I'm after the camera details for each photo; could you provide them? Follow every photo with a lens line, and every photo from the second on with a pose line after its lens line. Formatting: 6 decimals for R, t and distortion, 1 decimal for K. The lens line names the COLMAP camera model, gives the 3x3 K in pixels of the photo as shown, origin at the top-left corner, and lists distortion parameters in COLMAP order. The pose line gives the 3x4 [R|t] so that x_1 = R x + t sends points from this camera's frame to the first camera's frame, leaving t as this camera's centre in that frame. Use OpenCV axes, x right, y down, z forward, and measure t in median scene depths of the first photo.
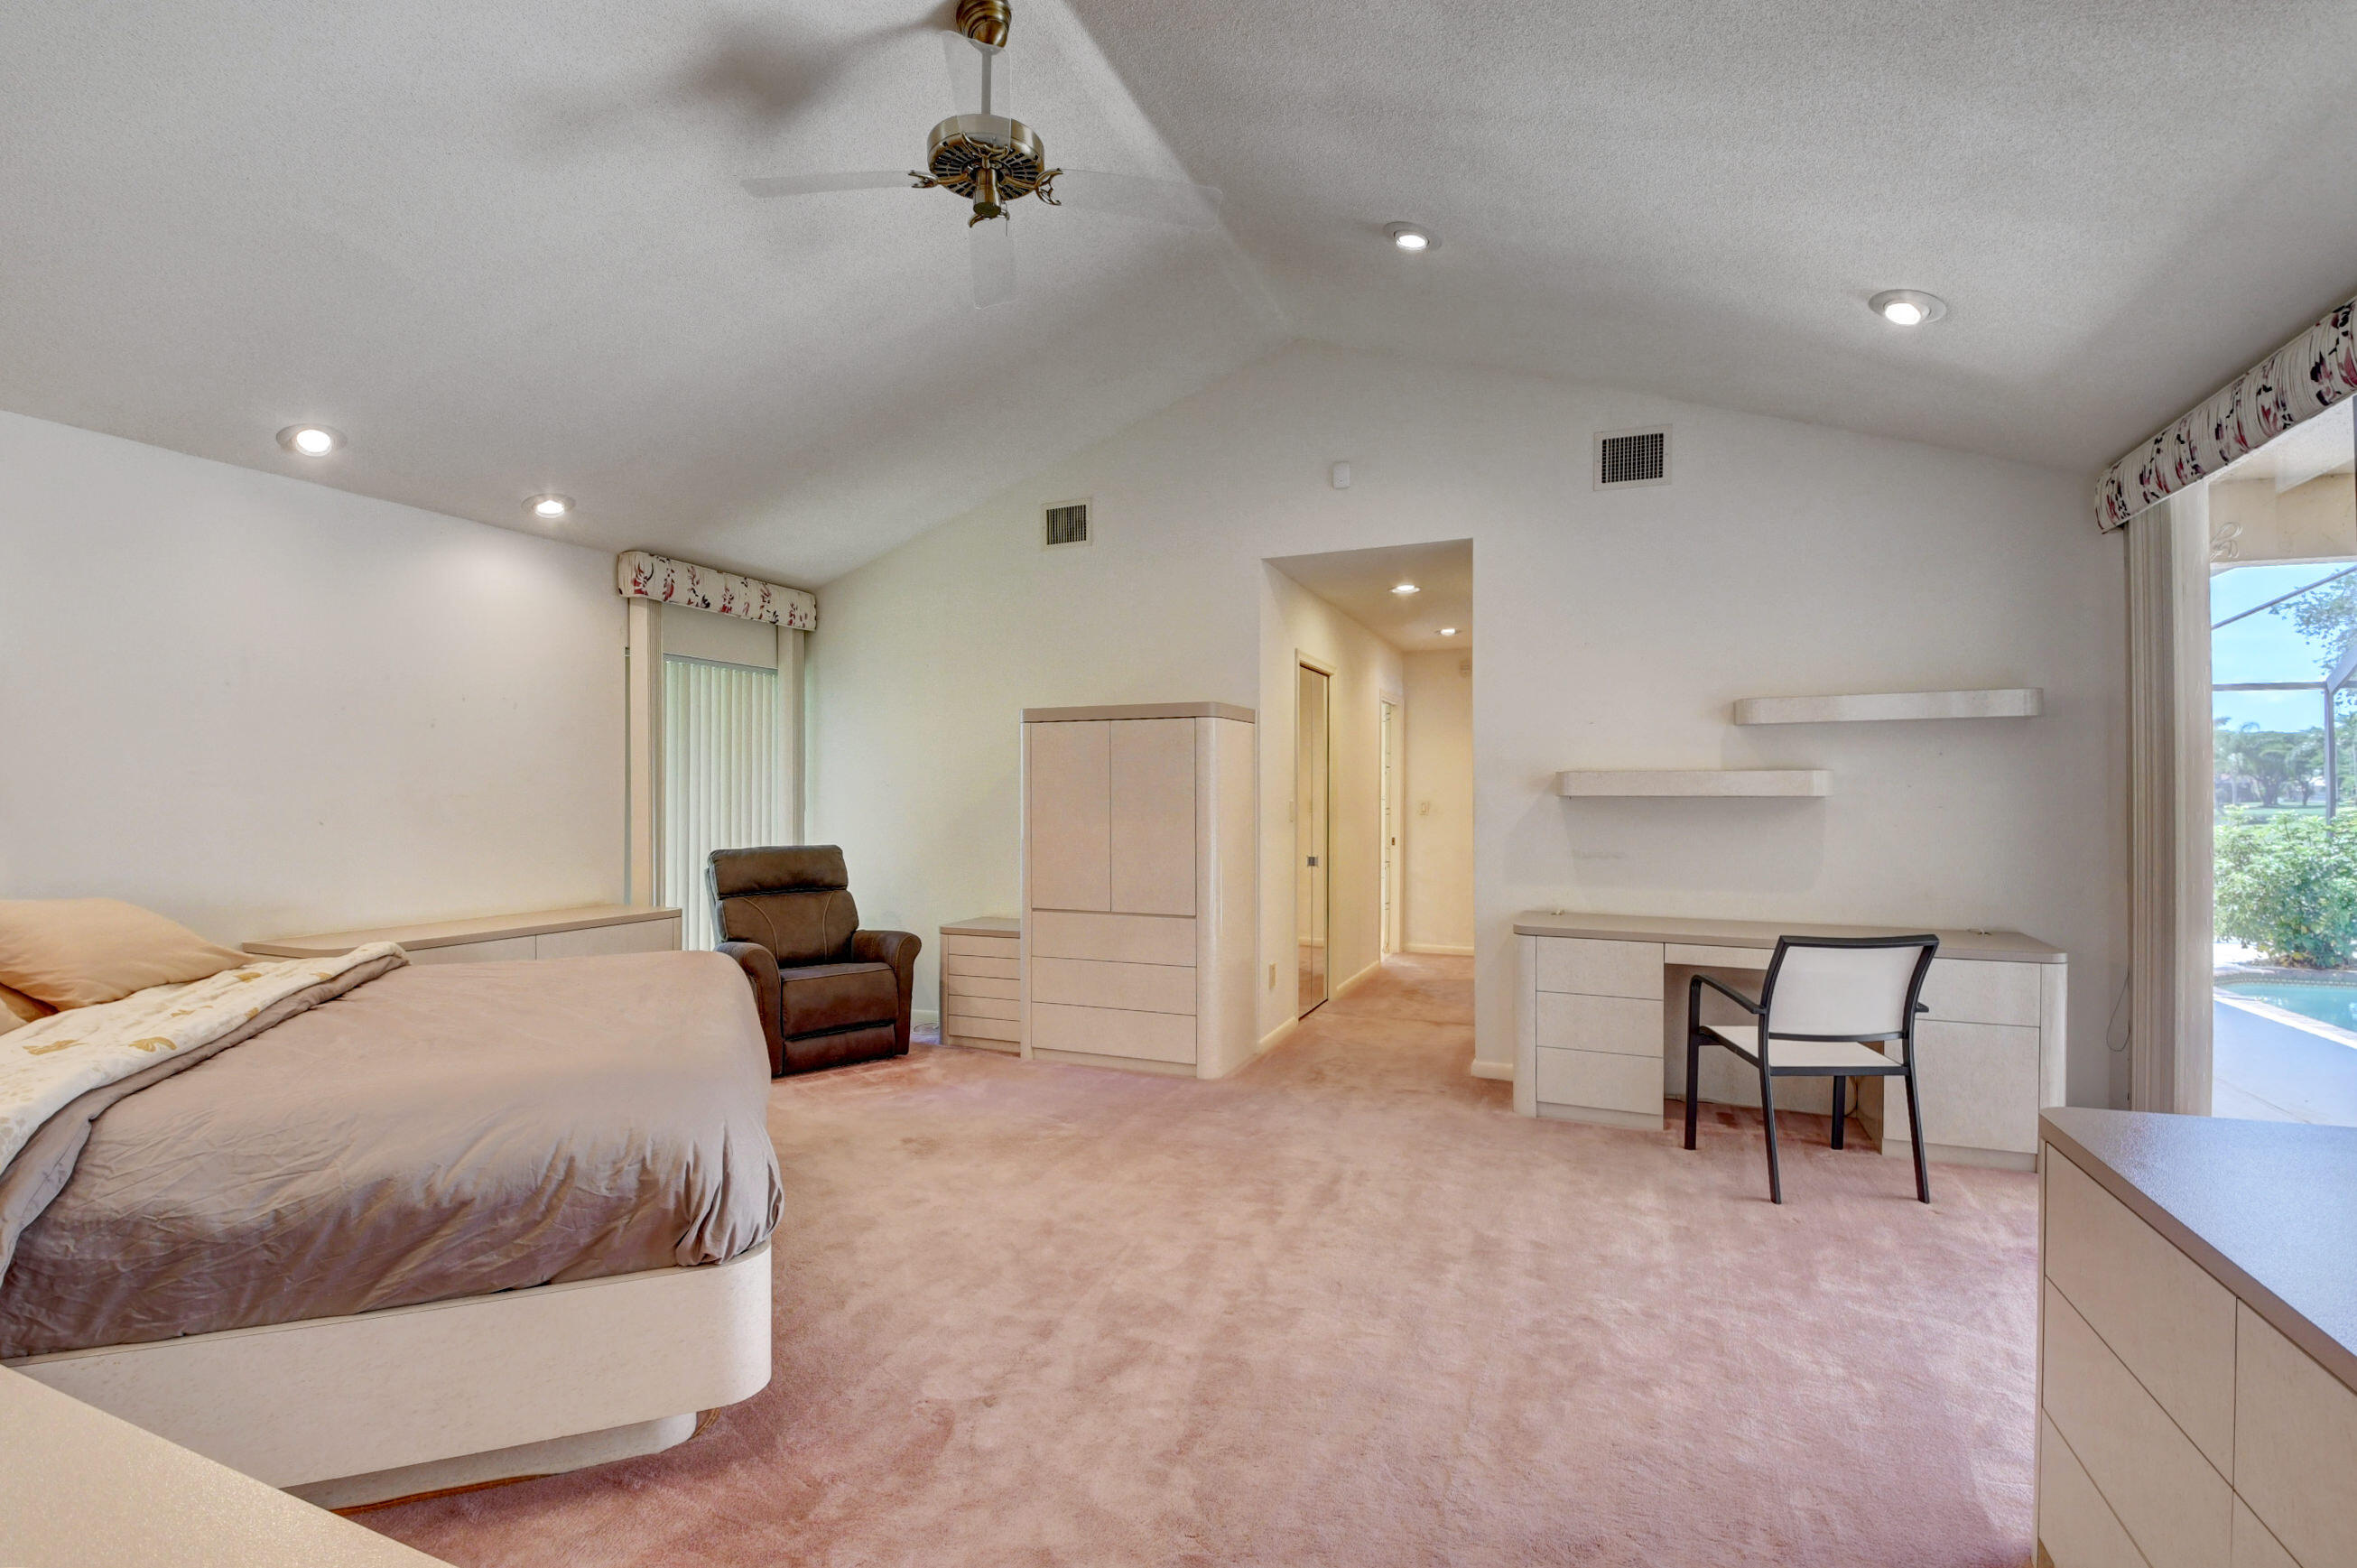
lens RADIAL K [[1053.6, 0, 1180.4], [0, 1053.6, 795.3], [0, 0, 1]] dist [-0.000359, -0.008382]
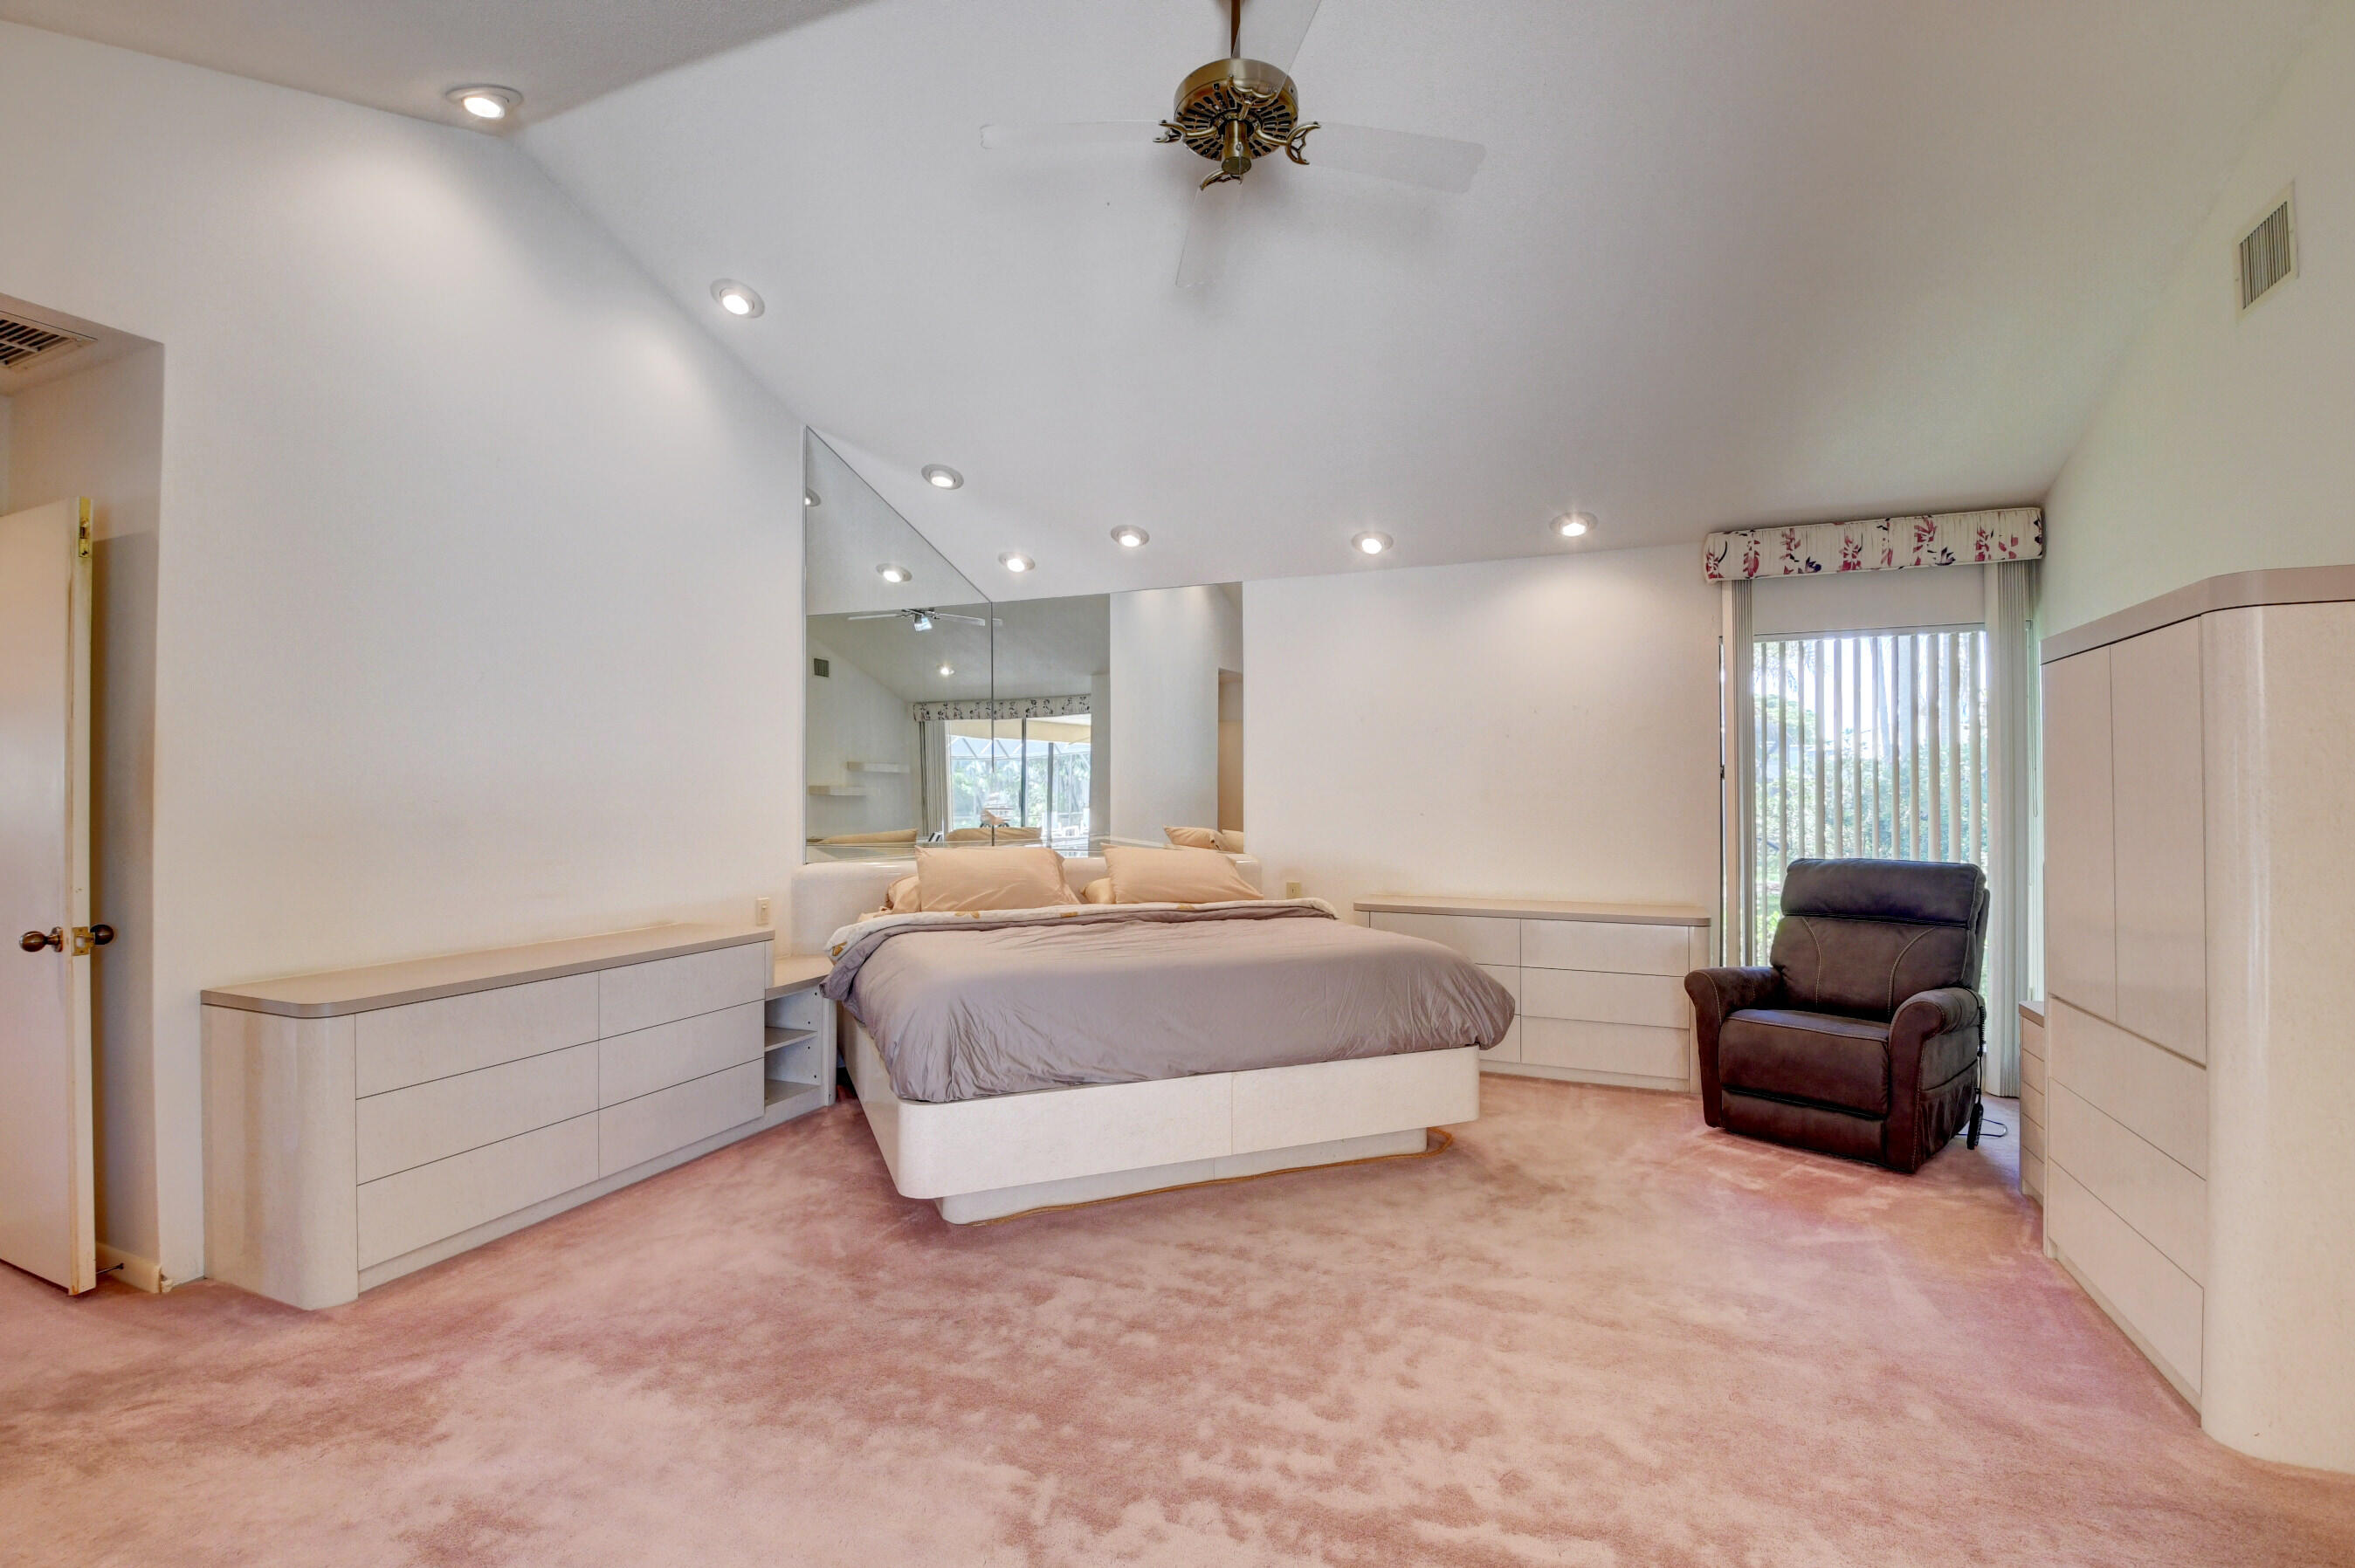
lens RADIAL K [[1026.1, 0, 1172.8], [0, 1026.1, 785.8], [0, 0, 1]] dist [0.014046, -0.025715]
pose [[-0.017827, -0.009193, -0.999799, 0.451776], [-0.002080, 0.999956, -0.009158, 0.003059], [0.999839, 0.001916, -0.017845, 0.589681]]
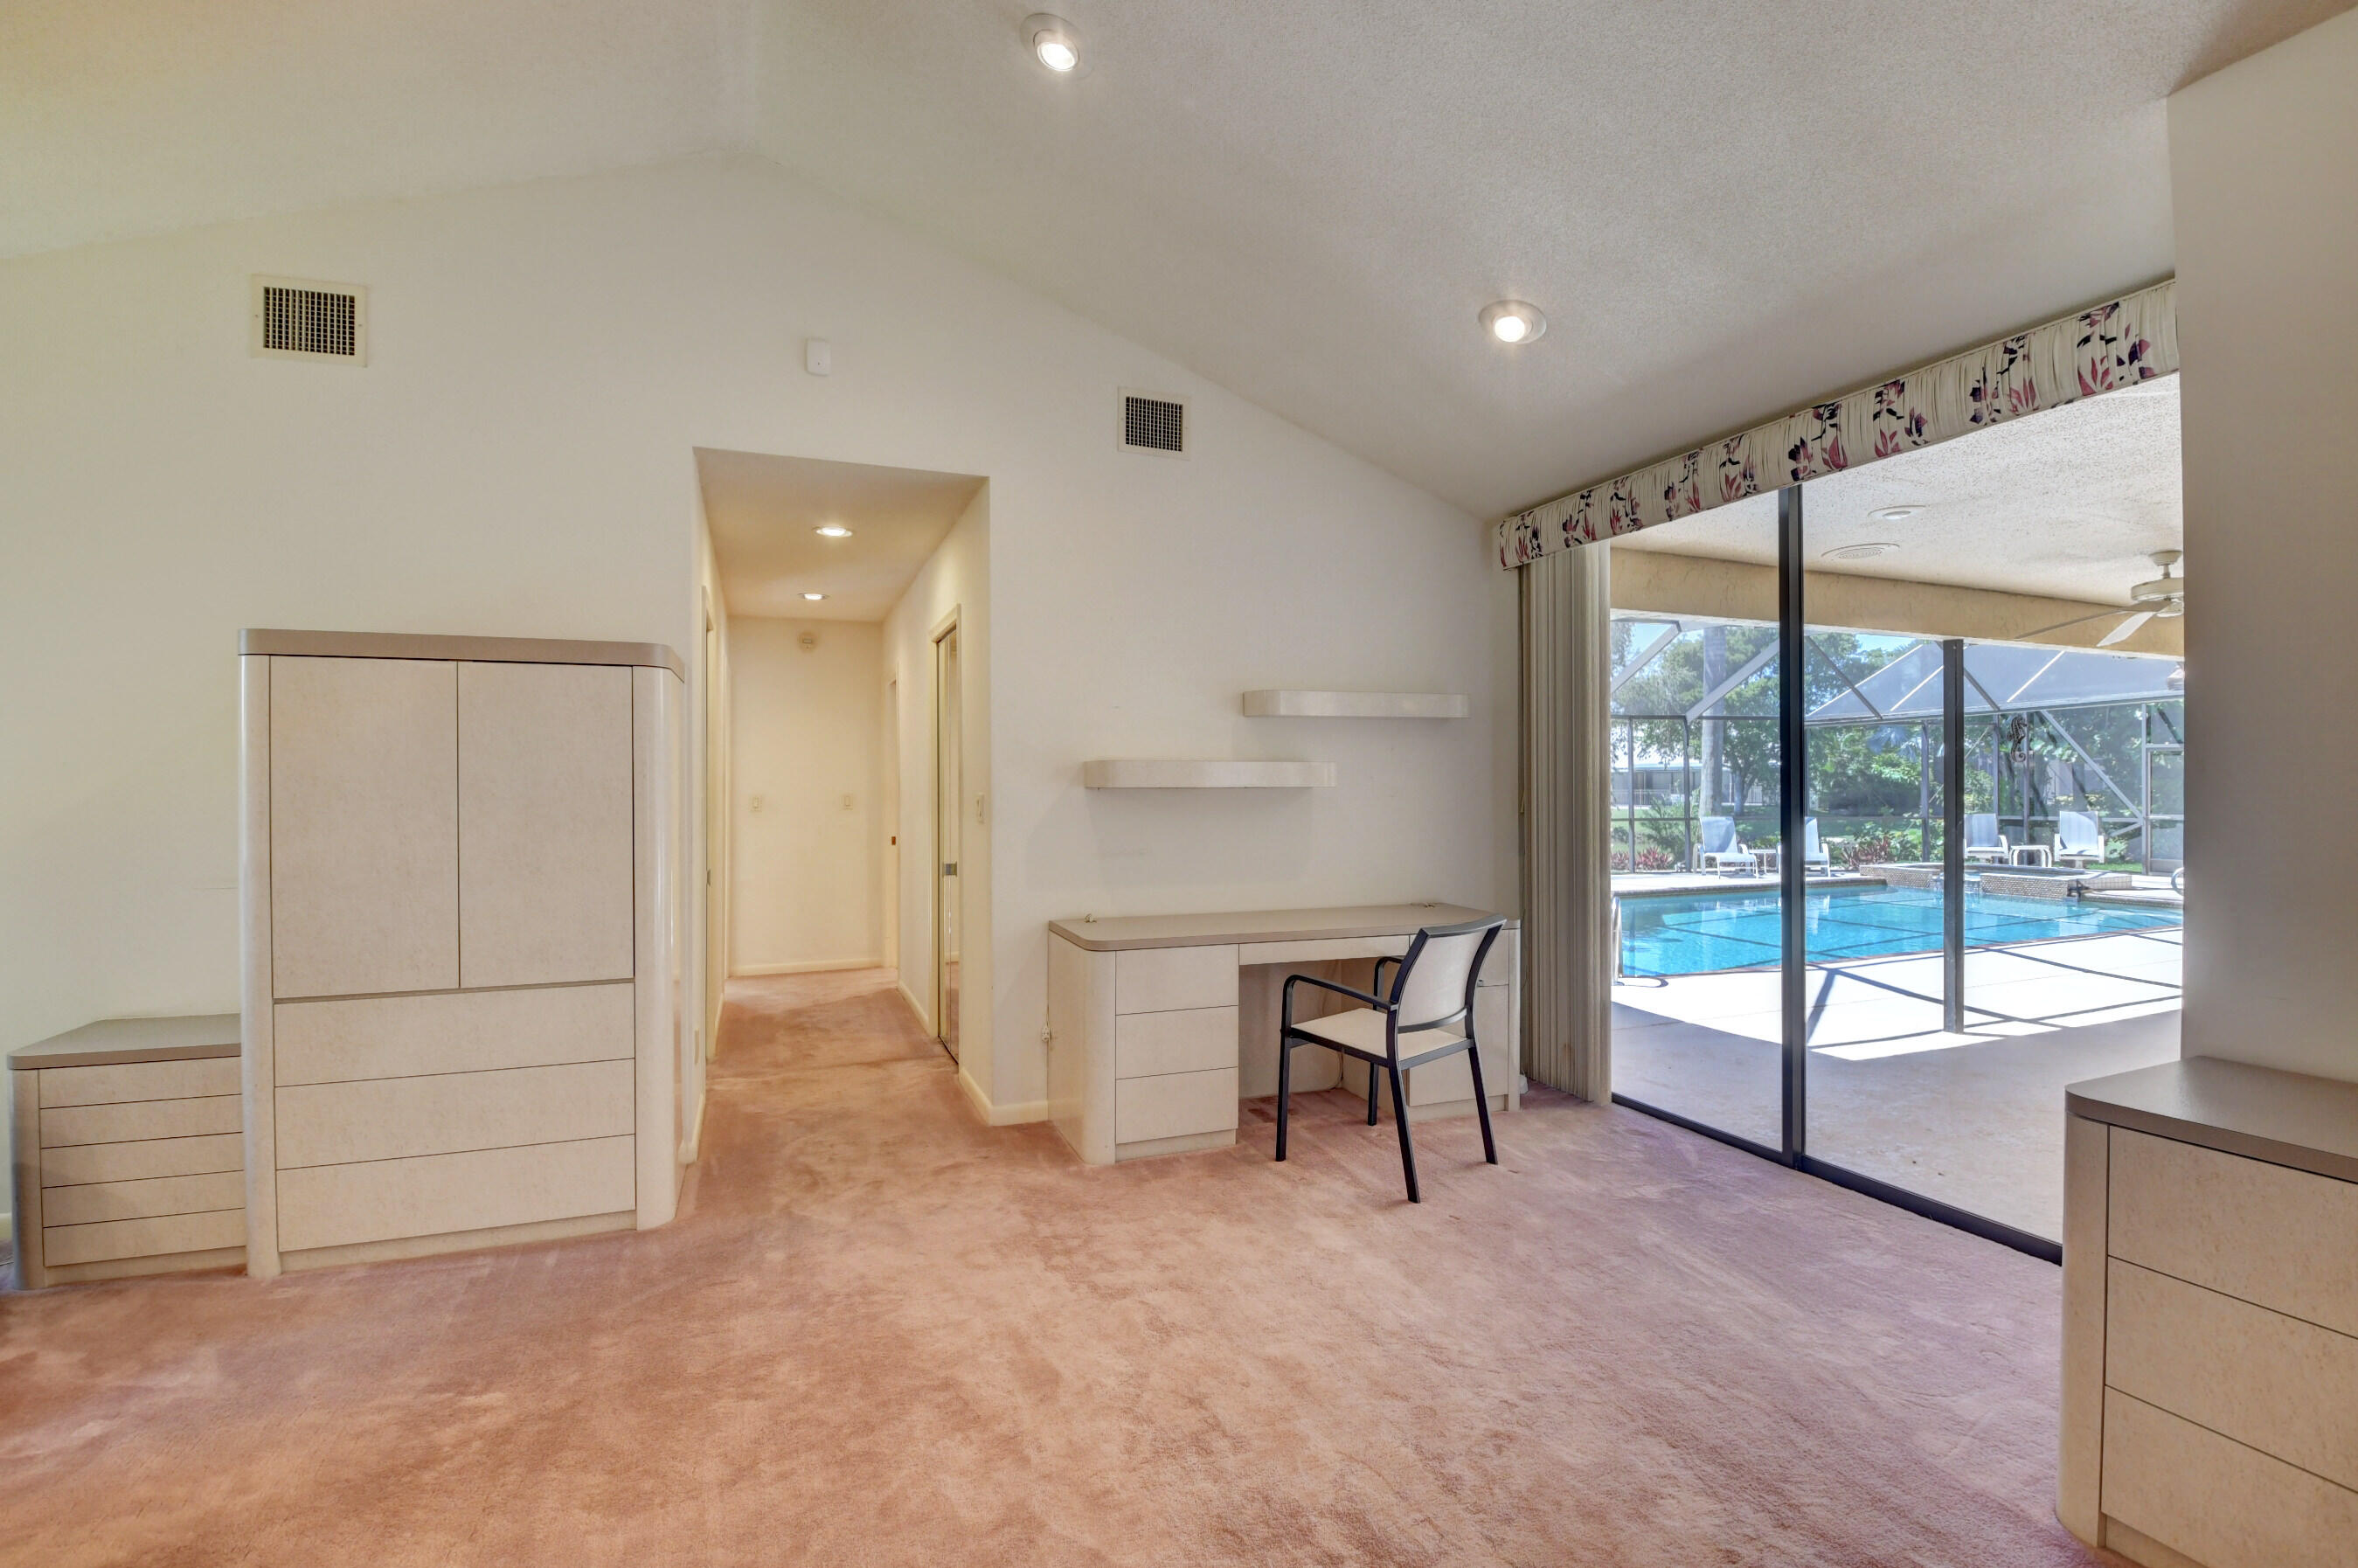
lens RADIAL K [[1027.5, 0, 1174.3], [0, 1027.5, 785.8], [0, 0, 1]] dist [0.014046, -0.025715]
pose [[0.723814, -0.001849, 0.689992, -0.184050], [0.004491, 0.999988, -0.002032, 0.001507], [-0.689980, 0.004569, 0.723814, 0.330750]]
